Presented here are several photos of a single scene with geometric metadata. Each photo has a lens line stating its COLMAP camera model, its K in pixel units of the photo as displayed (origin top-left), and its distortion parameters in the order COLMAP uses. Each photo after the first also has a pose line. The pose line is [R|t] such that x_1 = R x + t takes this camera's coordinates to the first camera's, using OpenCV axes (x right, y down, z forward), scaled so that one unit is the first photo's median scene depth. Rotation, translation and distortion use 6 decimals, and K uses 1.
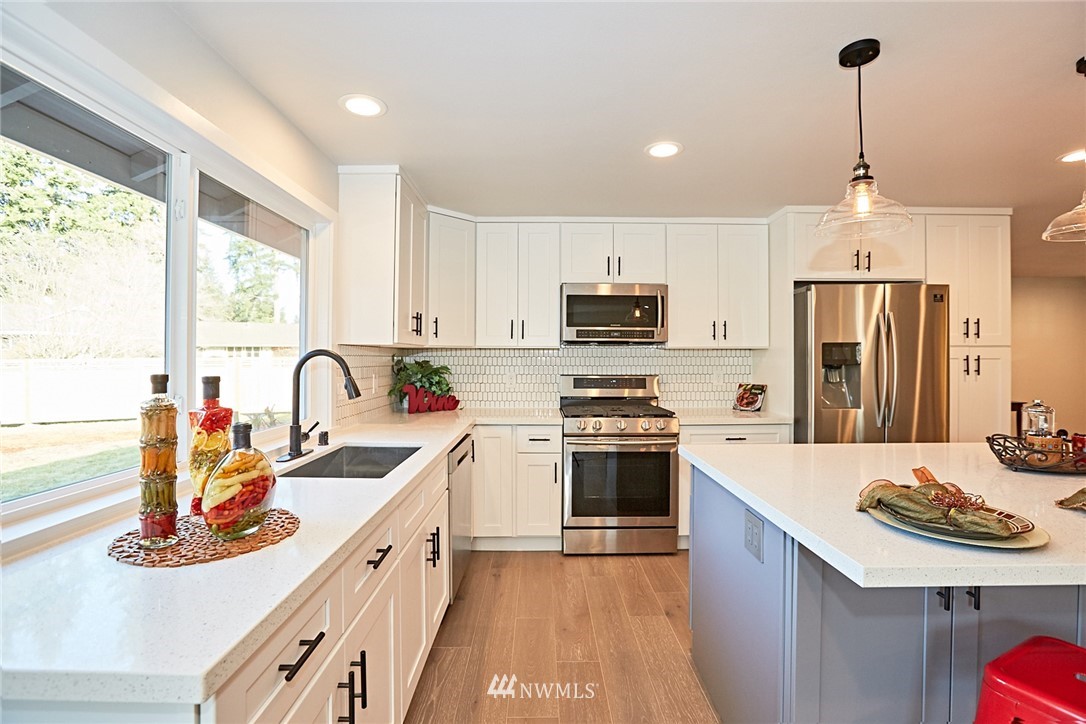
lens RADIAL K [[497.1, 0, 541.4], [0, 497.1, 359.1], [0, 0, 1]] dist [-0.029330, 0.008562]
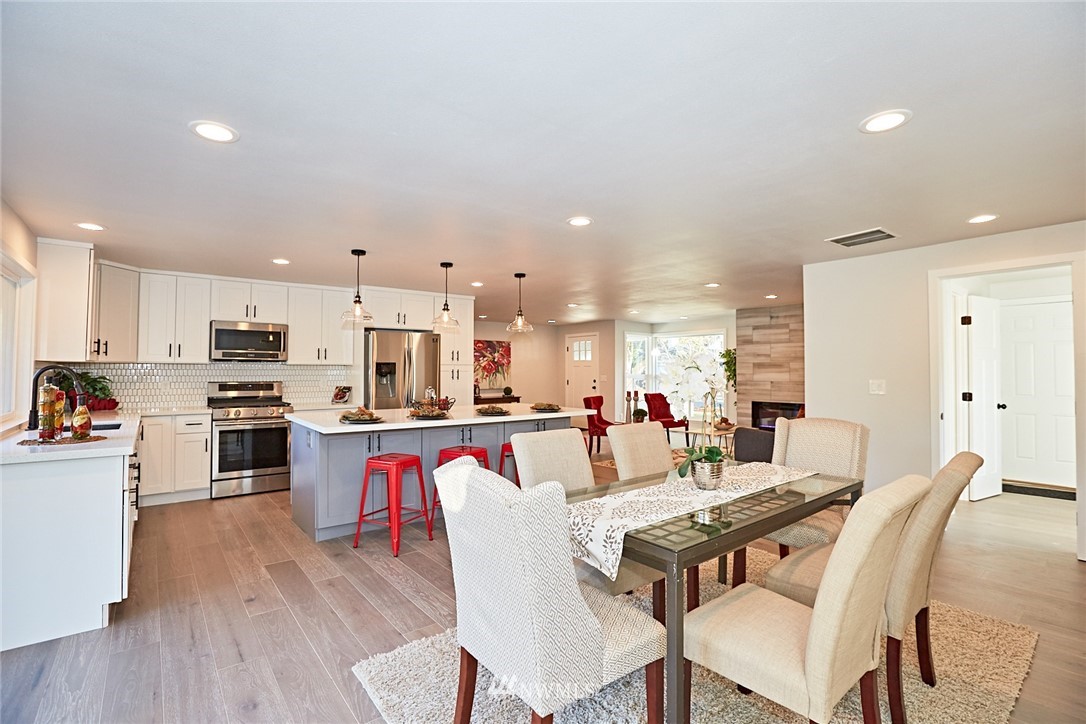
lens RADIAL K [[497.1, 0, 536.6], [0, 497.1, 361.5], [0, 0, 1]] dist [-0.029330, 0.008562]
pose [[0.784486, 0.012765, 0.620015, -0.108972], [0.000824, 0.999766, -0.021626, 0.003958], [-0.620145, 0.017476, 0.784292, -0.784921]]
